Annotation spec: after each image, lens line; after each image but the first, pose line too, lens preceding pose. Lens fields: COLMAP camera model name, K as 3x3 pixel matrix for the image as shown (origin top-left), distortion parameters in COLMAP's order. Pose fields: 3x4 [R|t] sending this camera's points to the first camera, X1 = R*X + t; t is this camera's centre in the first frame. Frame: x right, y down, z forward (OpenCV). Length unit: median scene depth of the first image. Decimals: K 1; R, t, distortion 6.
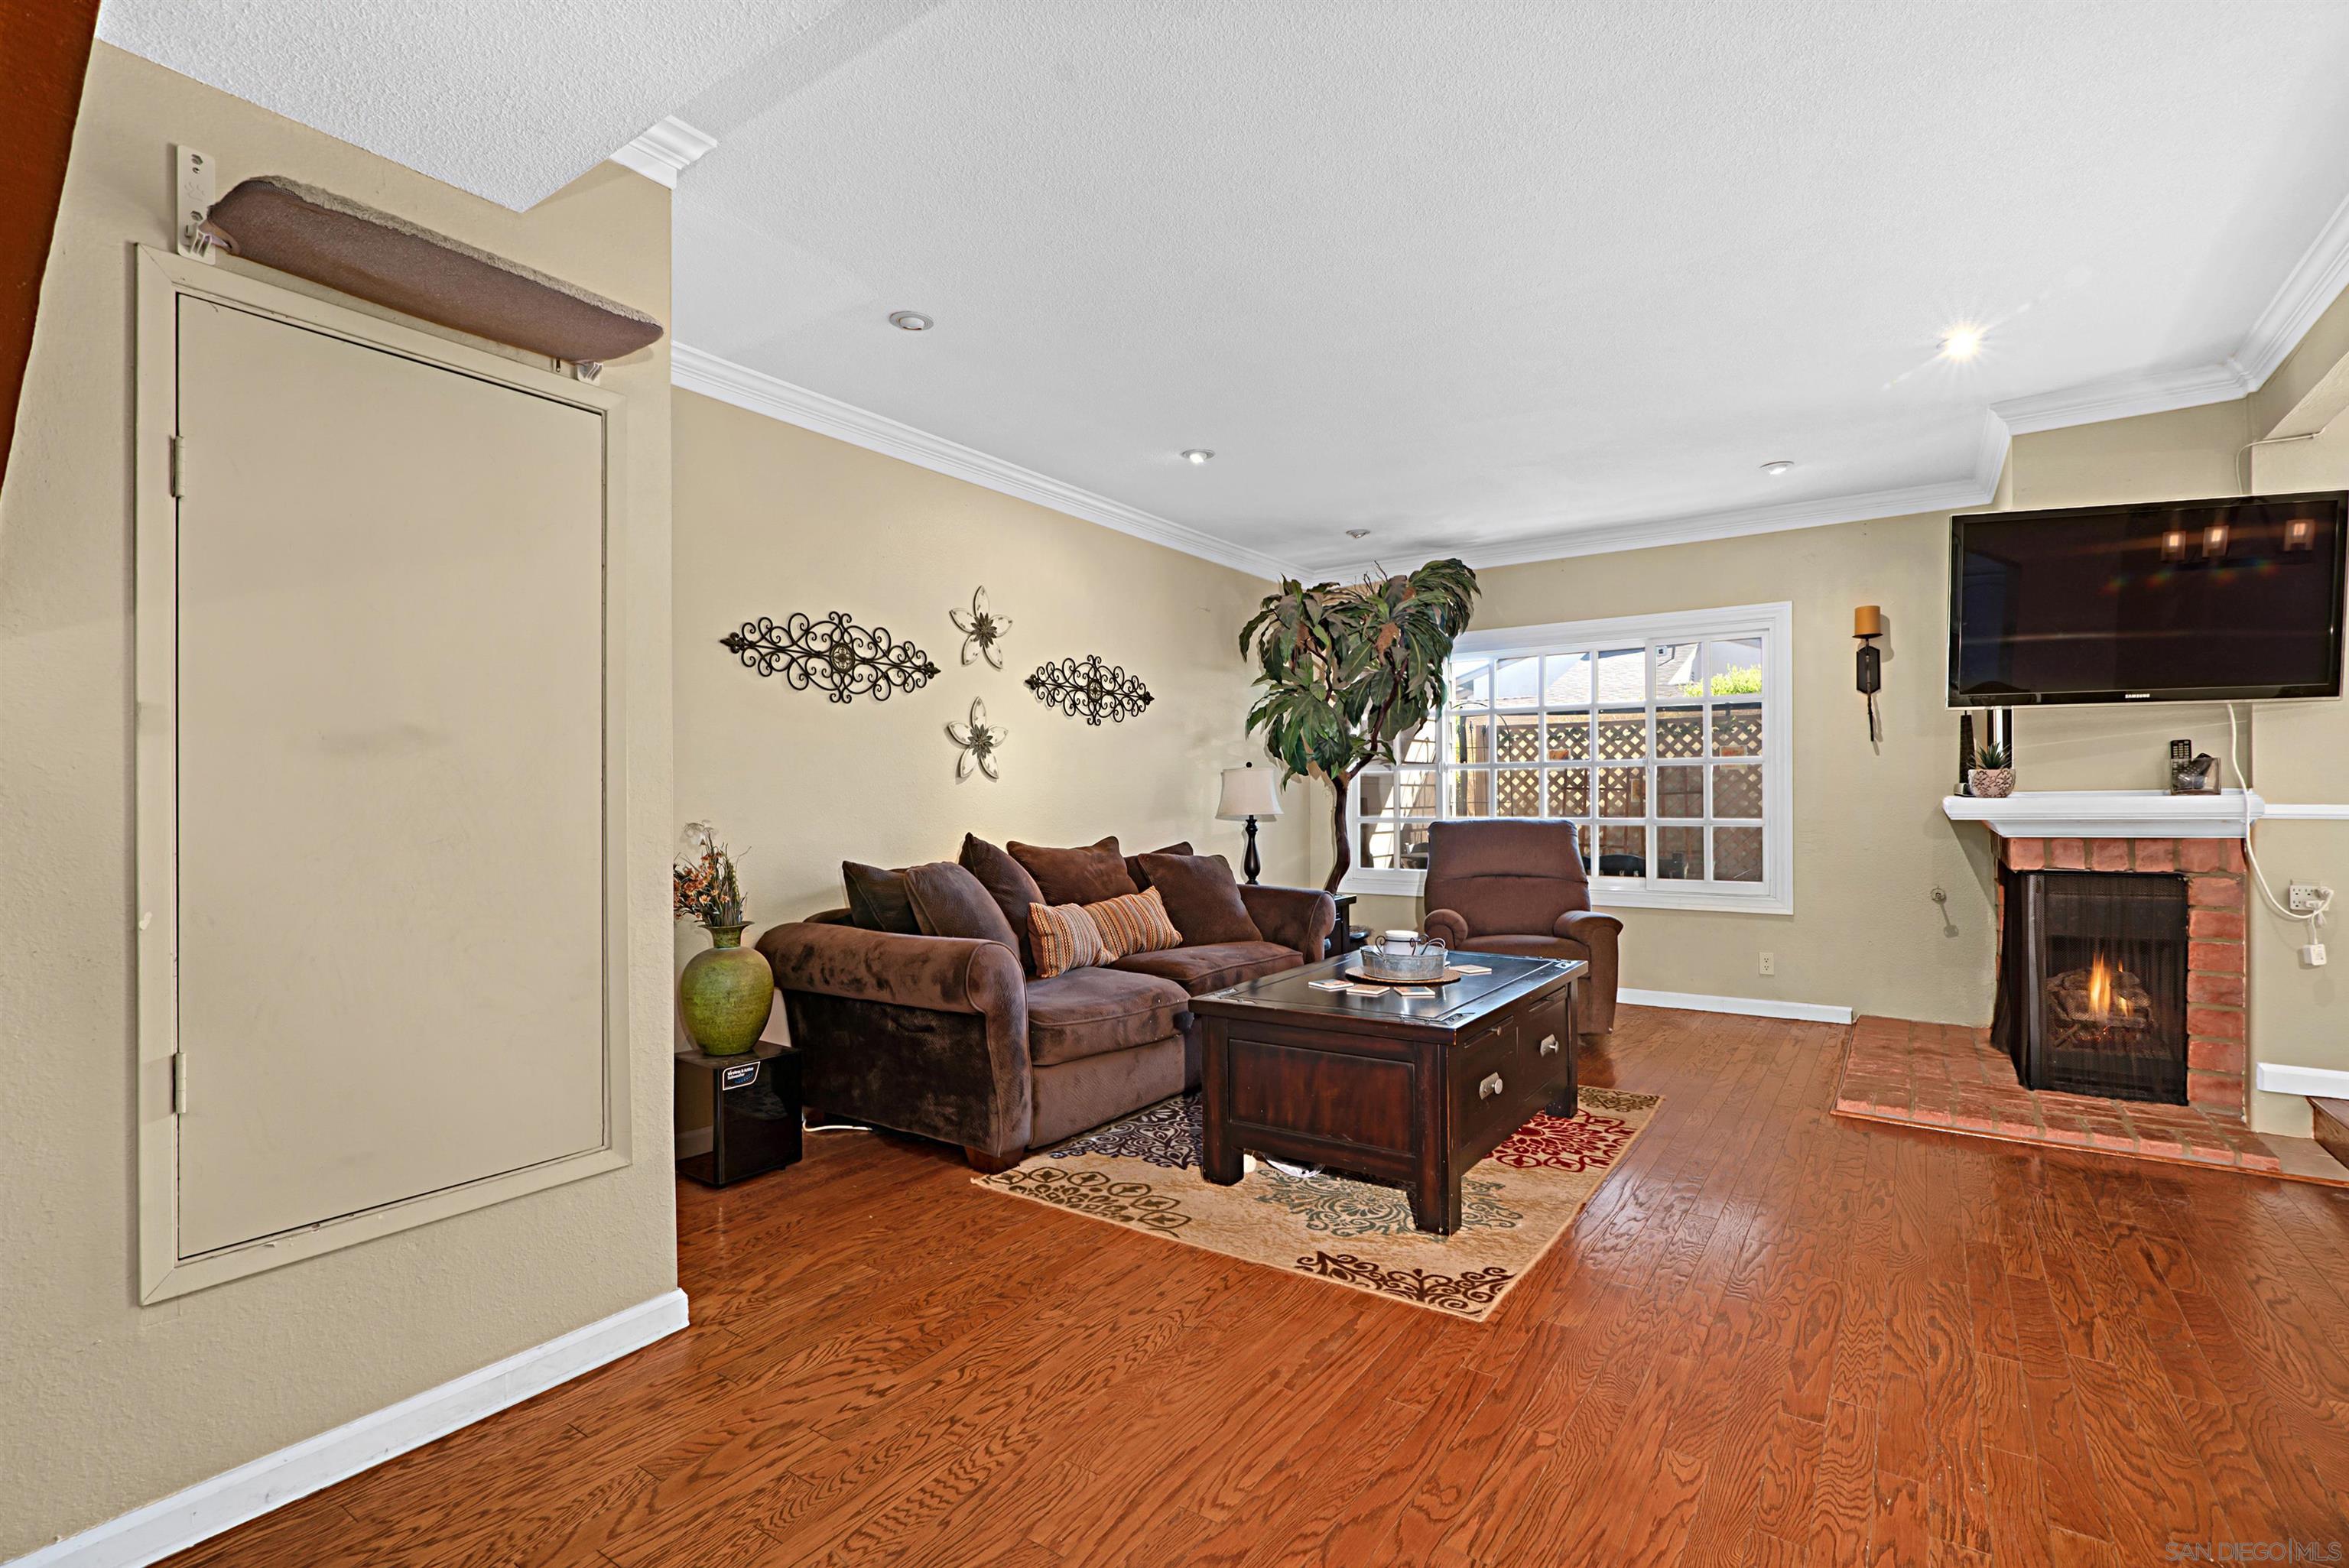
lens RADIAL K [[1069.0, 0, 1148.3], [0, 1069.0, 787.9], [0, 0, 1]] dist [-0.004537, -0.002402]
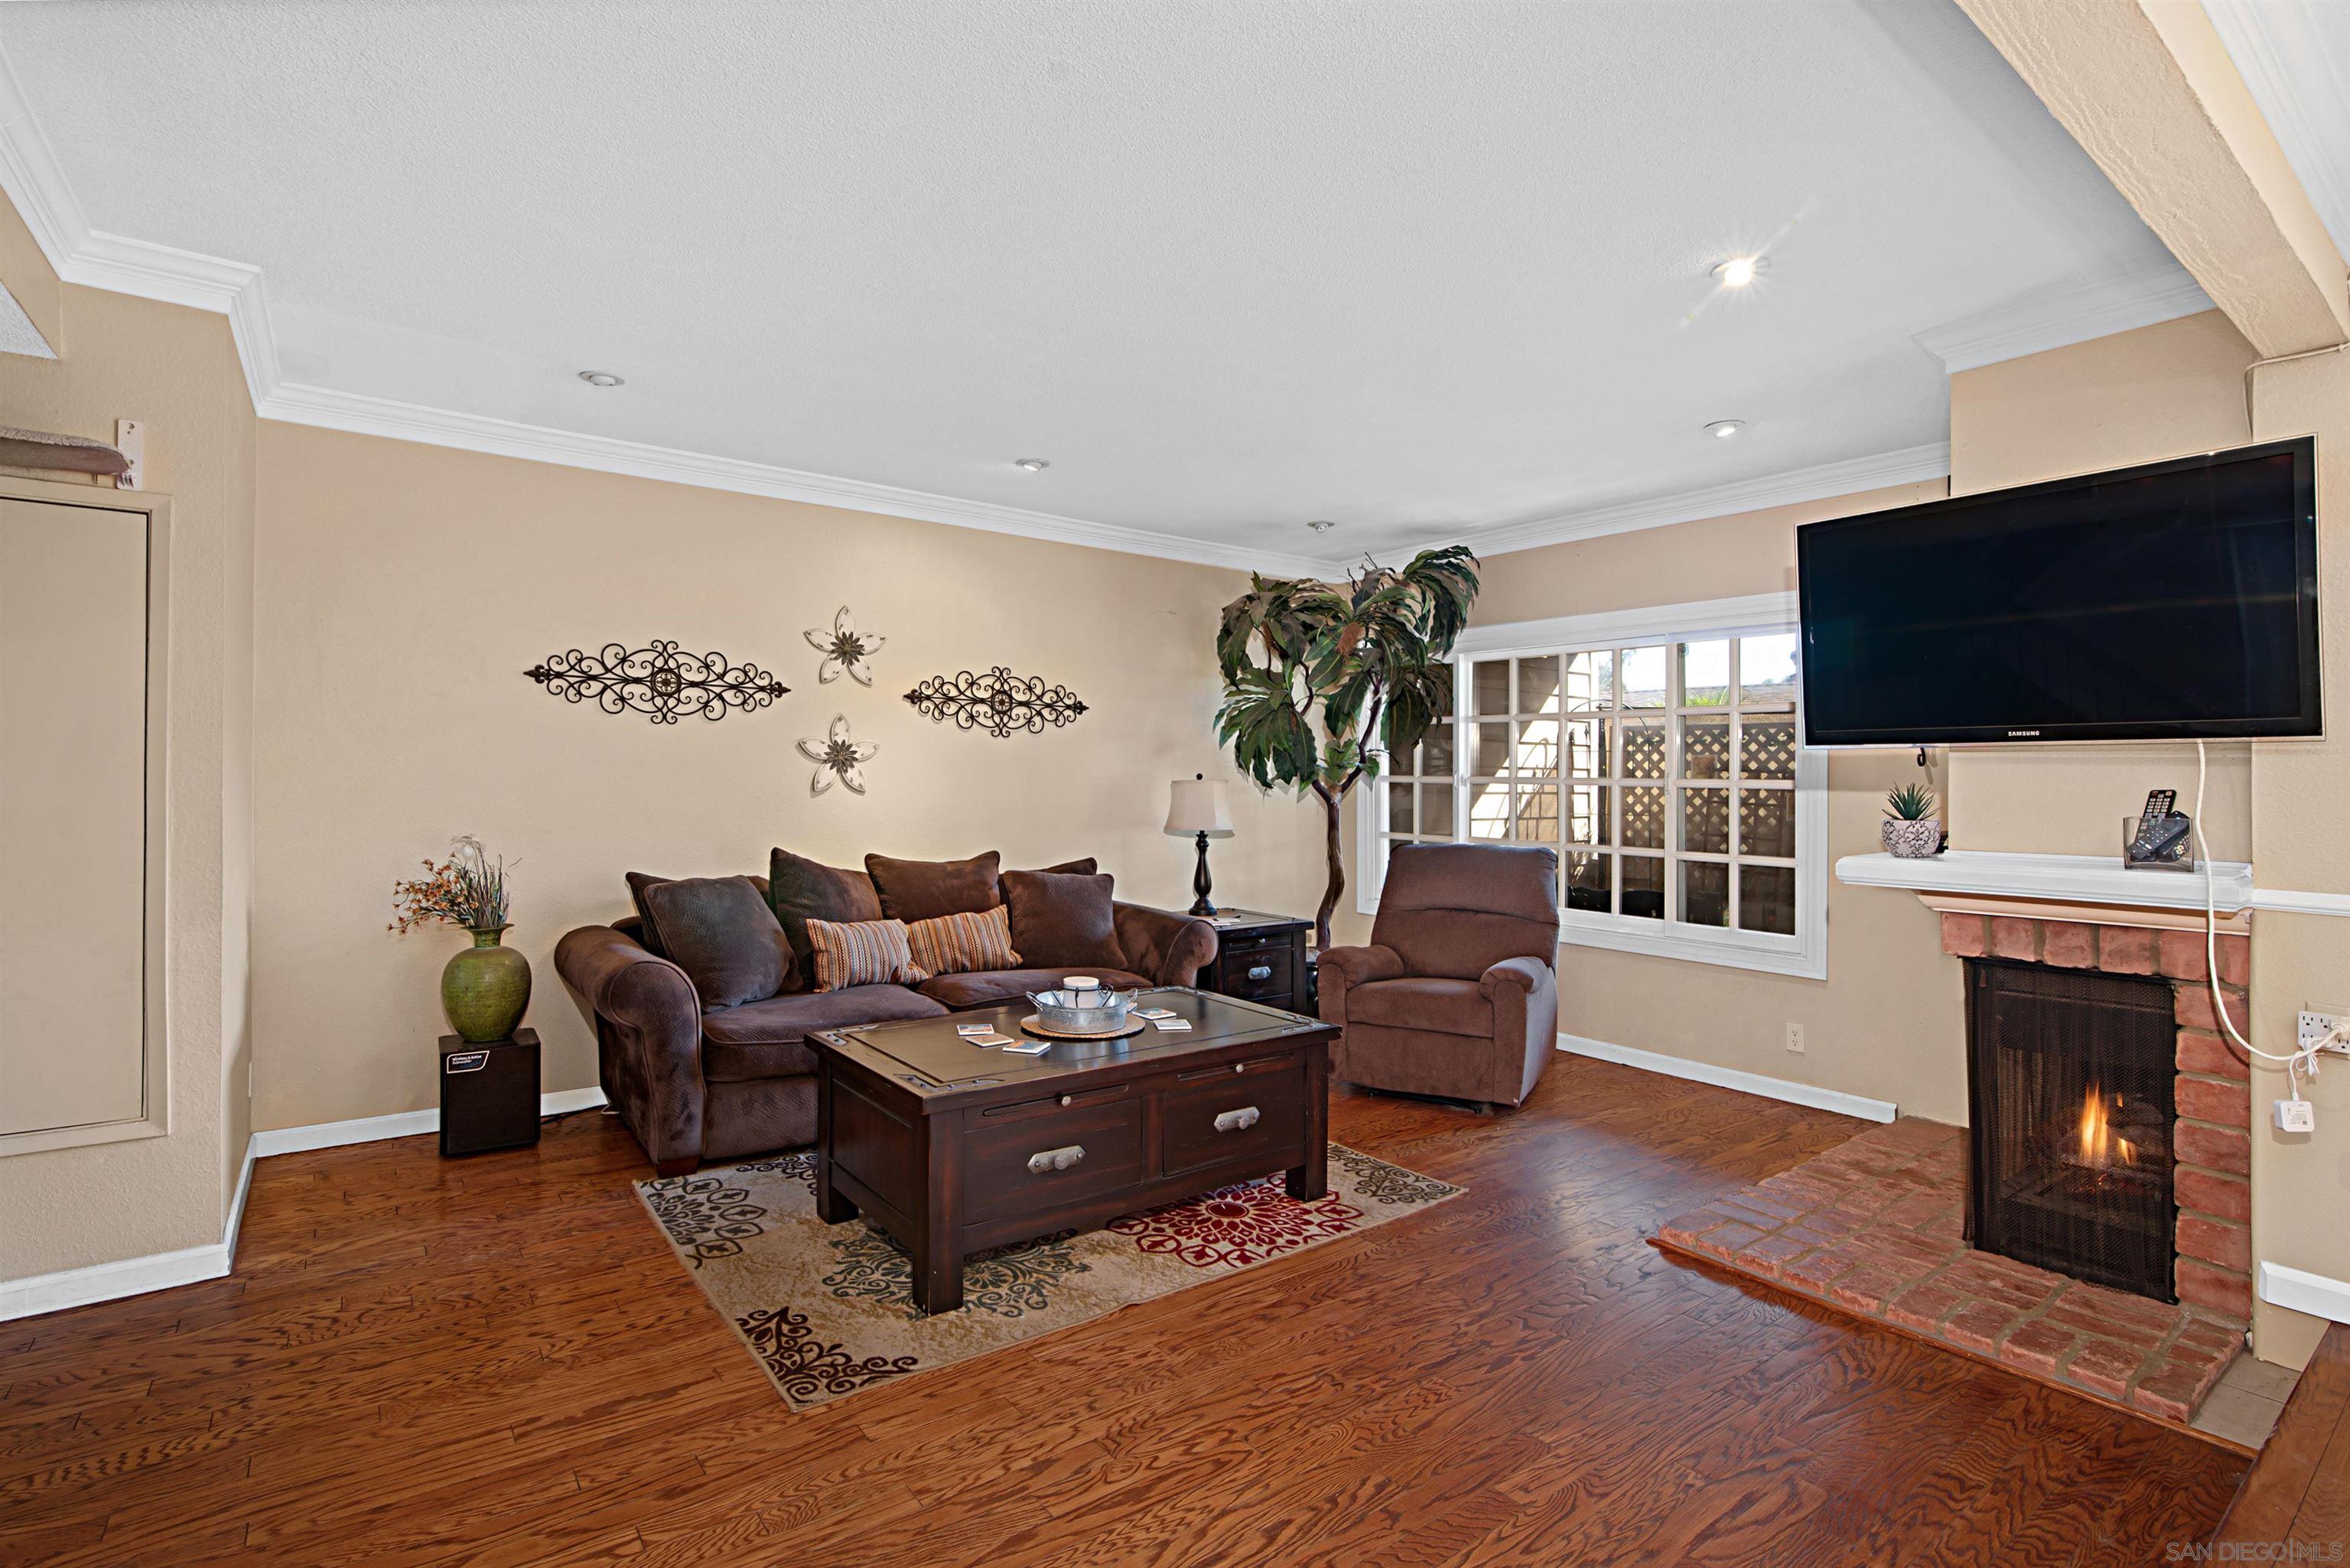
lens RADIAL K [[1069.4, 0, 1126.5], [0, 1069.4, 783.0], [0, 0, 1]] dist [-0.004537, -0.002402]
pose [[0.949863, 0.020227, -0.312013, 0.520102], [-0.016997, 0.999770, 0.013067, -0.043664], [0.312205, -0.007109, 0.949988, 0.120548]]
